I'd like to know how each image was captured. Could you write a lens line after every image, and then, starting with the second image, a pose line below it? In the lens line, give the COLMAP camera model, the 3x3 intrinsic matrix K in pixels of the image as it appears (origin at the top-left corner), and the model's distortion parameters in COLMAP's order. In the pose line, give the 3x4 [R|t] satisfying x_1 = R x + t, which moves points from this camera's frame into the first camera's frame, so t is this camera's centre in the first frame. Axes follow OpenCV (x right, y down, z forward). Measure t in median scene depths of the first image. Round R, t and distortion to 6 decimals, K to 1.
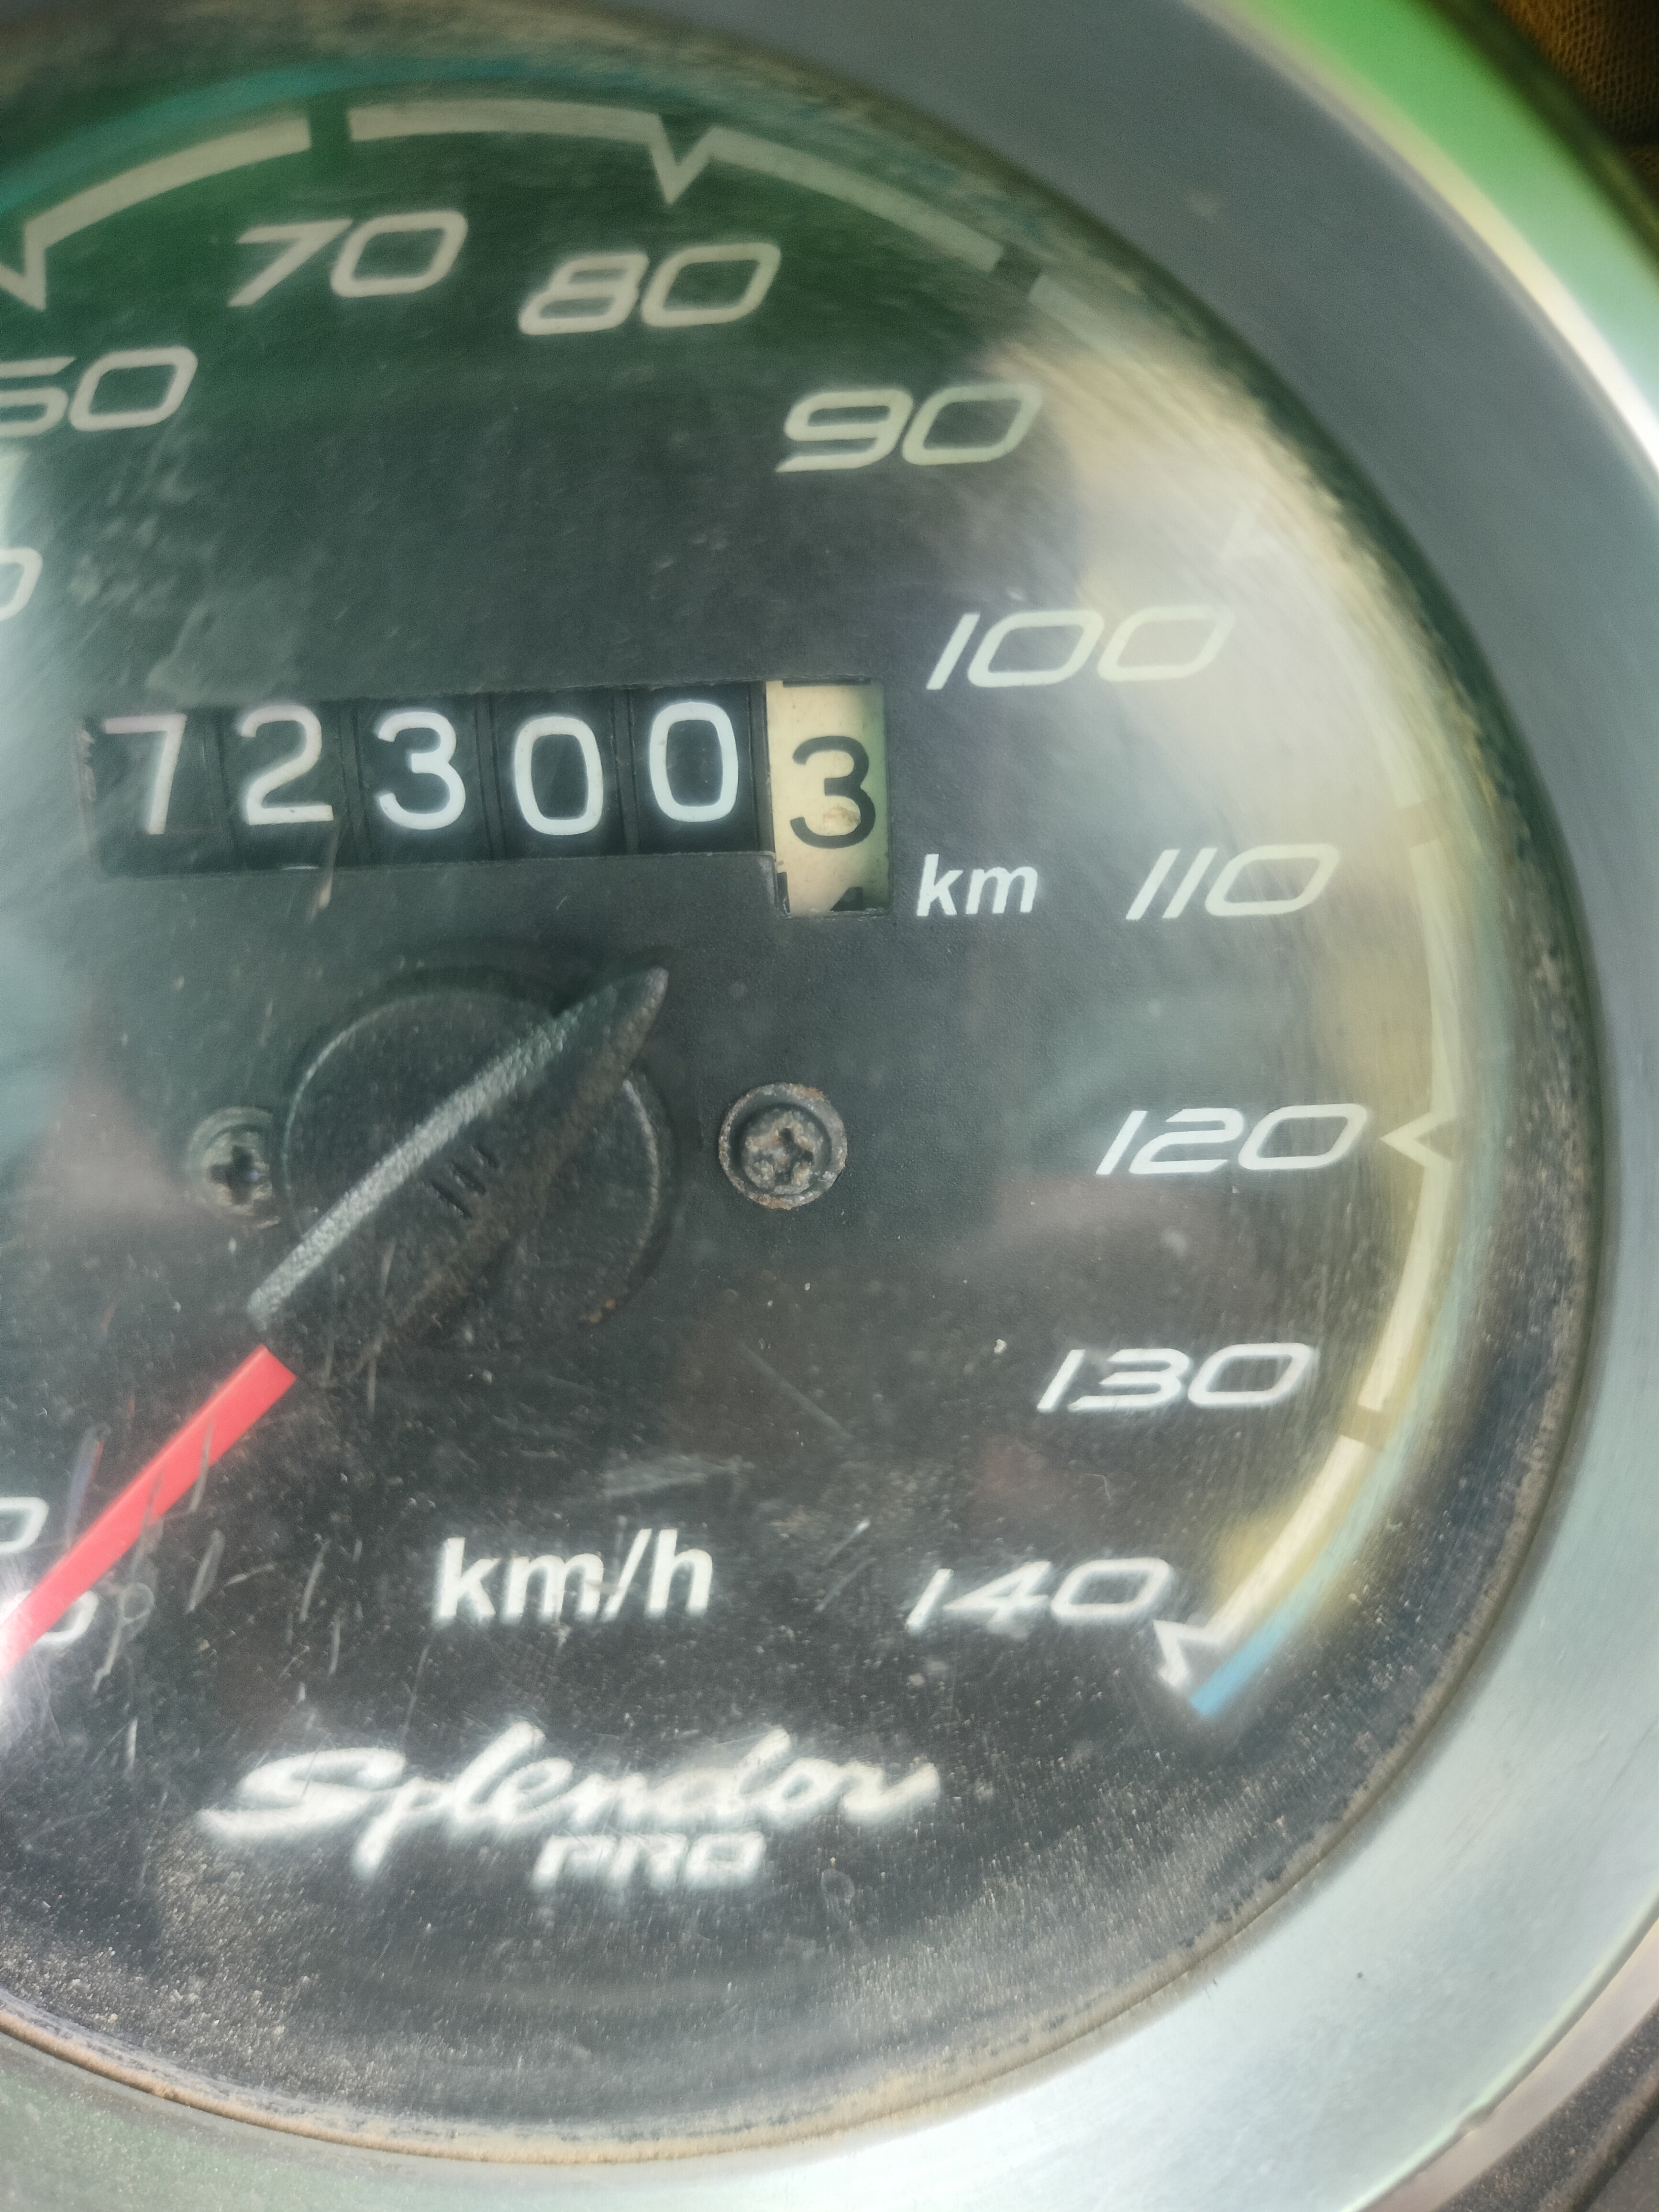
lens RADIAL K [[1773.5, 0, 831.6], [0, 1773.5, 1103.6], [0, 0, 1]] dist [-0.025674, -0.143734]
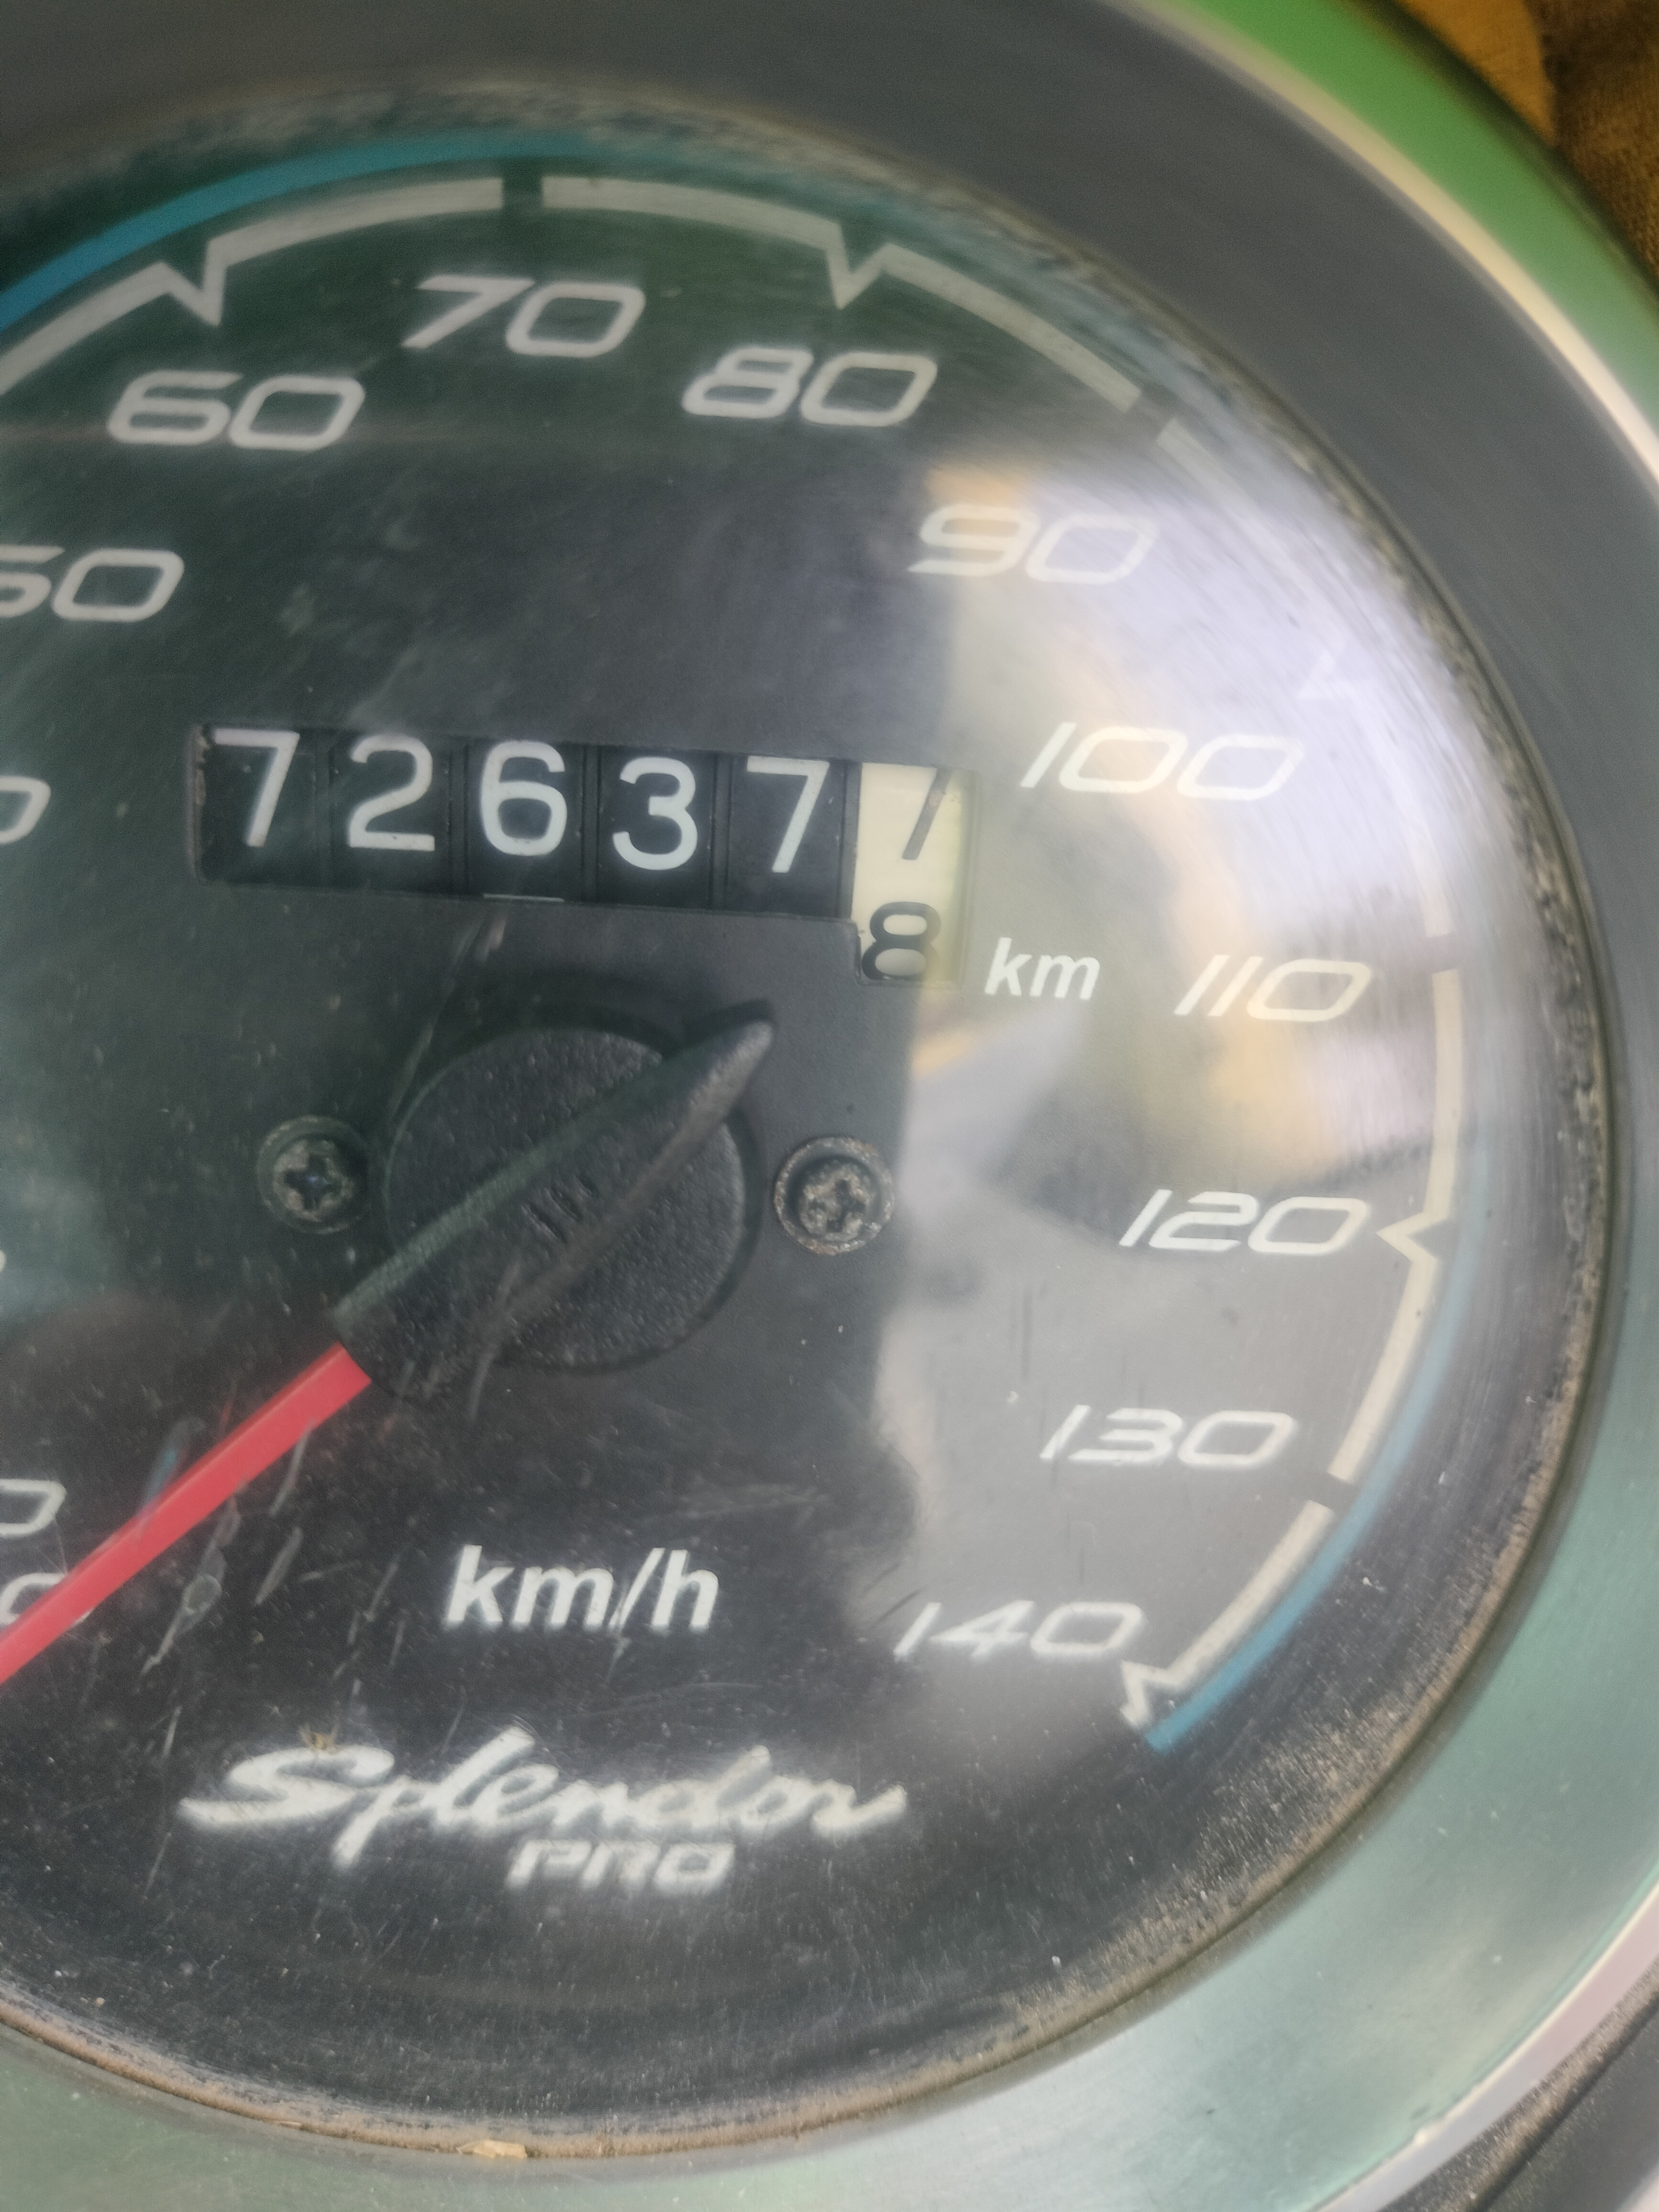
lens RADIAL K [[1773.5, 0, 822.5], [0, 1773.5, 1113.3], [0, 0, 1]] dist [-0.025674, -0.143734]
pose [[0.991129, 0.084872, 0.102271, -0.148548], [-0.083996, 0.996383, -0.012847, -0.010909], [-0.102992, 0.004143, 0.994674, -0.053788]]
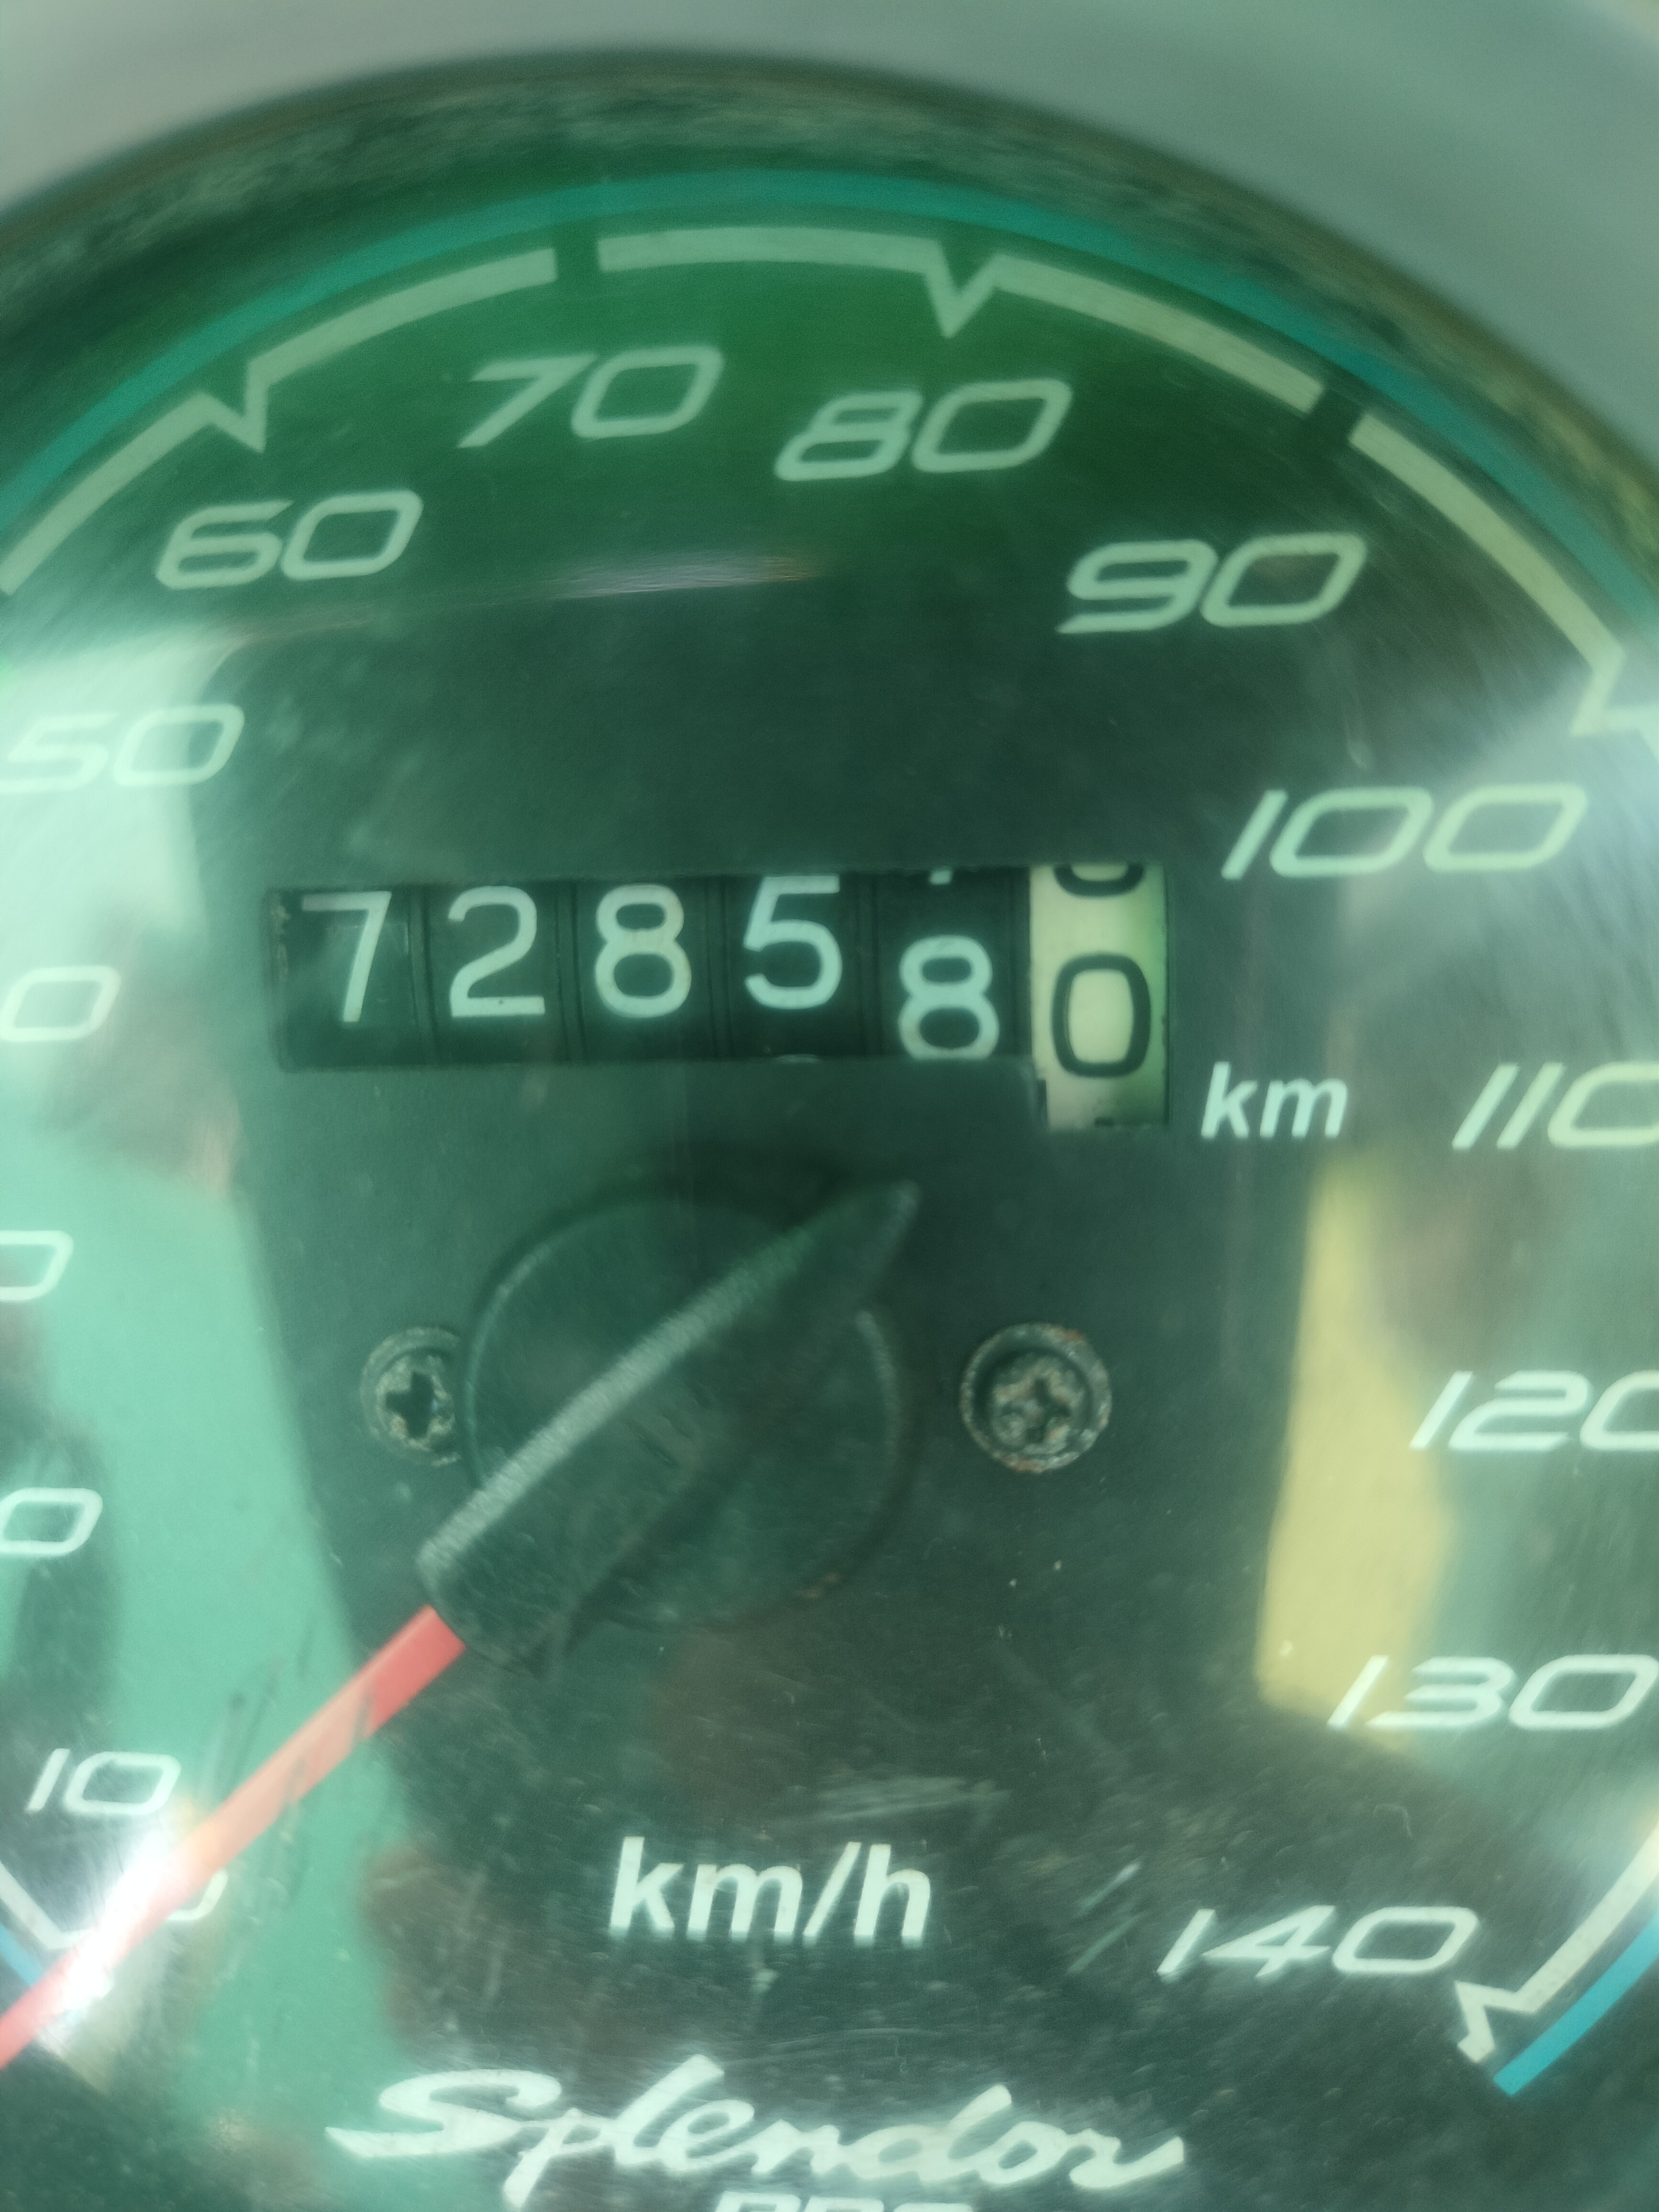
lens RADIAL K [[1773.5, 0, 830.1], [0, 1773.5, 1109.6], [0, 0, 1]] dist [-0.025674, -0.143734]
pose [[0.994244, 0.027065, -0.103668, -0.041879], [-0.039446, 0.992073, -0.119310, -0.008336], [0.099617, 0.122713, 0.987430, 0.126591]]
